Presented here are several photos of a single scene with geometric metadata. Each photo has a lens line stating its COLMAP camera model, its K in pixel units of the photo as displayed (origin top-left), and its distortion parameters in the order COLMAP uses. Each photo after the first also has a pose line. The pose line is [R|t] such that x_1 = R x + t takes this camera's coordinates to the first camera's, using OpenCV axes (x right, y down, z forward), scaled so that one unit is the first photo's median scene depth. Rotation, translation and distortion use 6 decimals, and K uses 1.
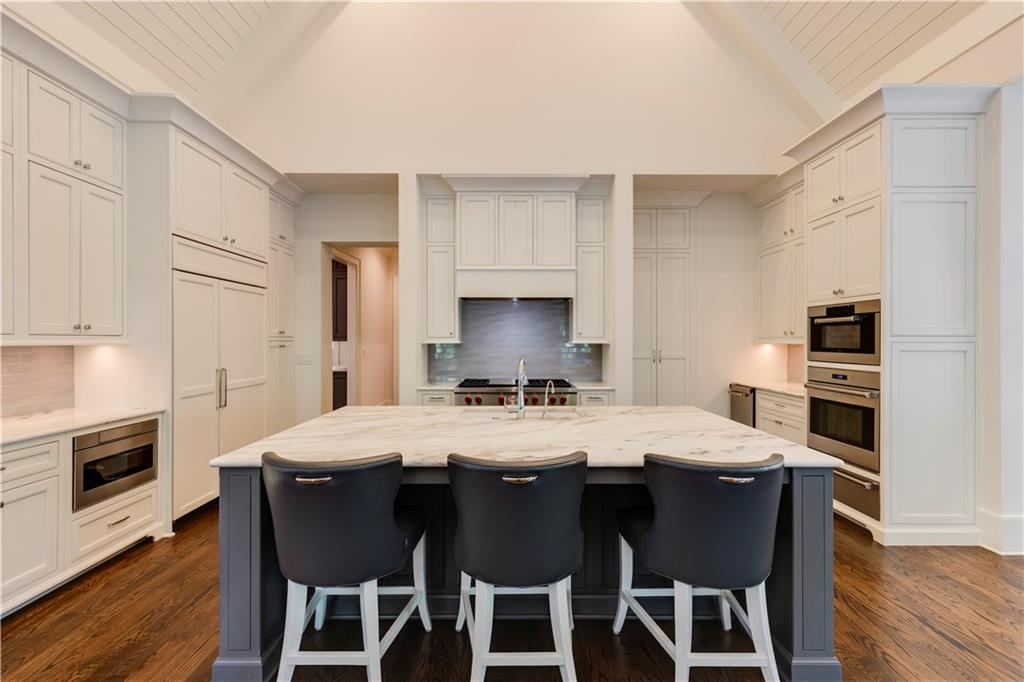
lens RADIAL K [[456.7, 0, 510.5], [0, 456.7, 339.0], [0, 0, 1]] dist [0.001568, -0.000210]
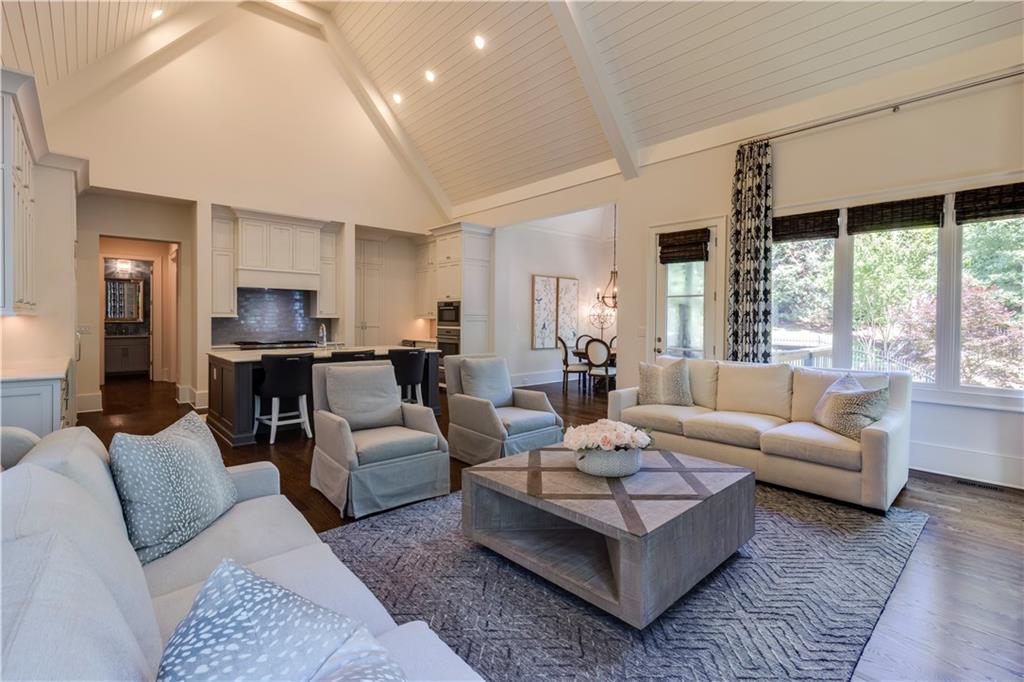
lens RADIAL K [[473.6, 0, 535.8], [0, 473.6, 323.7], [0, 0, 1]] dist [-0.000094, 0.000041]
pose [[0.728154, -0.001482, 0.685412, -0.495322], [-0.008554, 0.999900, 0.011249, 0.005747], [-0.685361, -0.014054, 0.728068, -0.859145]]
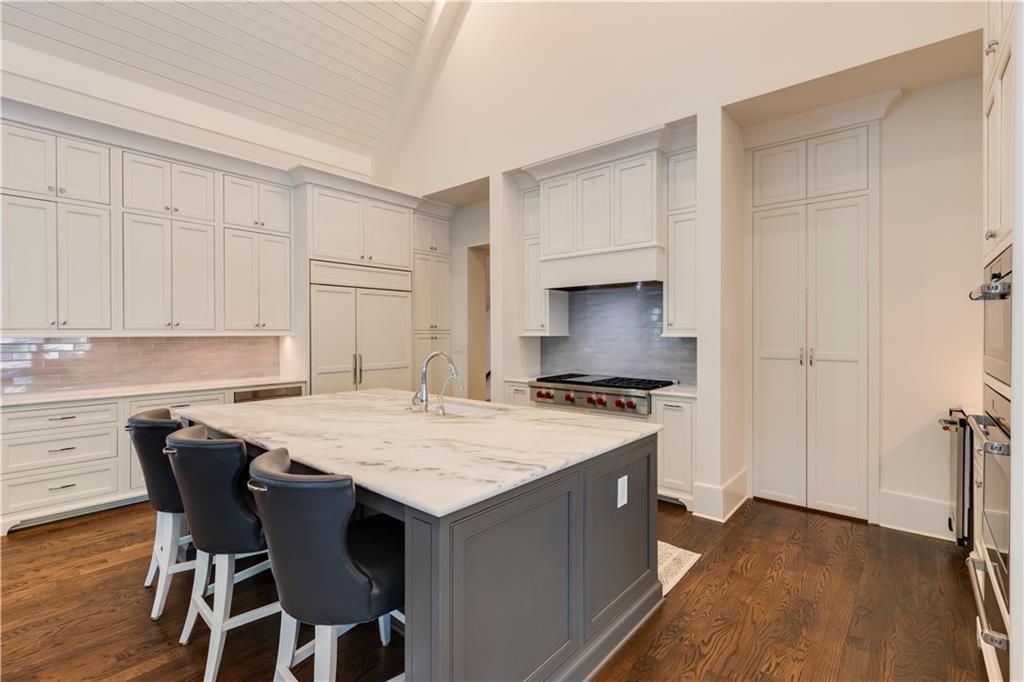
lens RADIAL K [[462.9, 0, 512.5], [0, 462.9, 334.9], [0, 0, 1]] dist [-0.001109, -0.000430]
pose [[0.760262, 0.001436, -0.649615, 0.494776], [0.002526, 0.999983, 0.005166, 0.001676], [0.649612, -0.005568, 0.760246, 0.214718]]
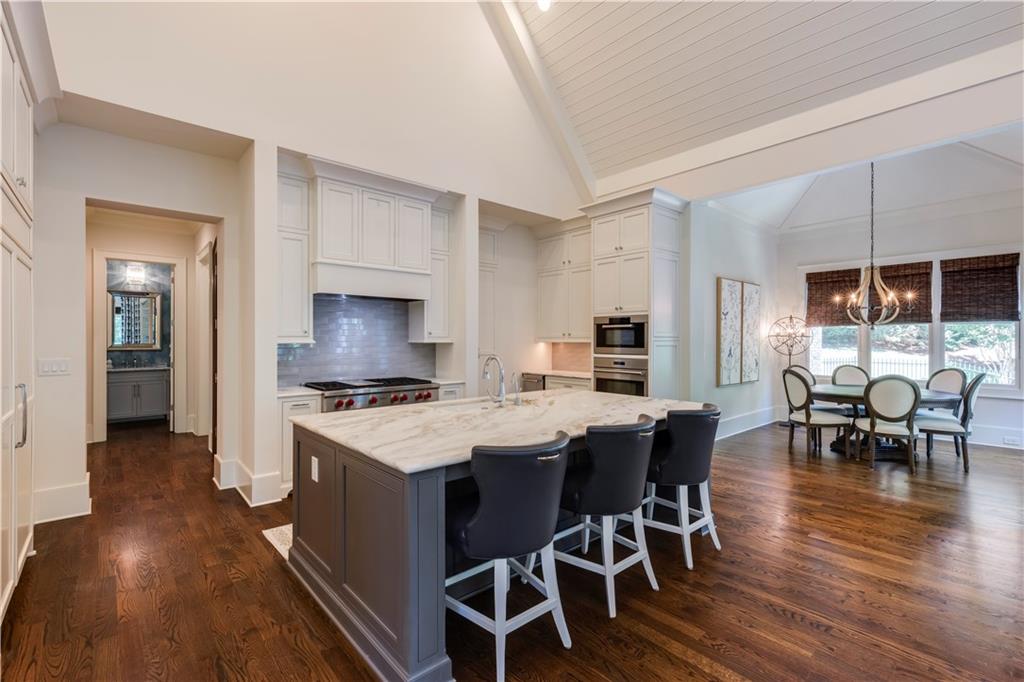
lens RADIAL K [[456.7, 0, 510.5], [0, 456.7, 339.0], [0, 0, 1]] dist [0.001568, -0.000210]
pose [[0.753091, 0.001257, 0.657915, -0.441282], [-0.001499, 0.999999, -0.000194, 0.001263], [-0.657915, -0.000840, 0.753092, 0.061777]]
